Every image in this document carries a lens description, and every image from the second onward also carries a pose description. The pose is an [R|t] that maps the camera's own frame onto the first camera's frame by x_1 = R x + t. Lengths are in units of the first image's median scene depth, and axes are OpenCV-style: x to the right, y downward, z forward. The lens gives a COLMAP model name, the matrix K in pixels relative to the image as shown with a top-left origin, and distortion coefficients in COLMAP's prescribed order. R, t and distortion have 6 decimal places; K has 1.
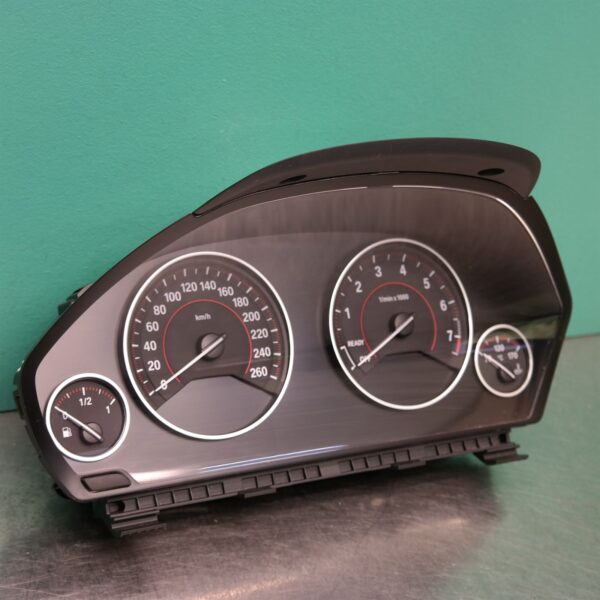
lens RADIAL K [[1224.9, 0, 300.0], [0, 1224.9, 300.0], [0, 0, 1]] dist [0.014893, -0.042256]
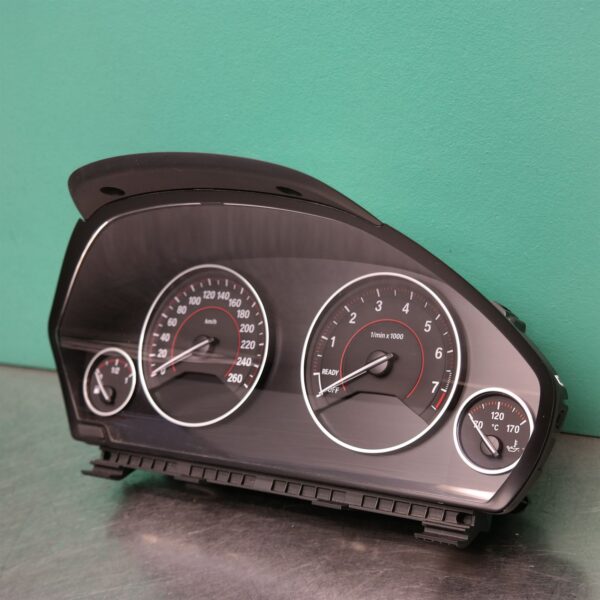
lens RADIAL K [[1152.9, 0, 300.0], [0, 1152.9, 300.0], [0, 0, 1]] dist [-0.016847, -0.069988]
pose [[0.419278, 0.077841, -0.904515, 0.912679], [-0.151195, 0.988391, 0.014974, -0.034160], [0.895180, 0.130480, 0.426179, 0.600292]]
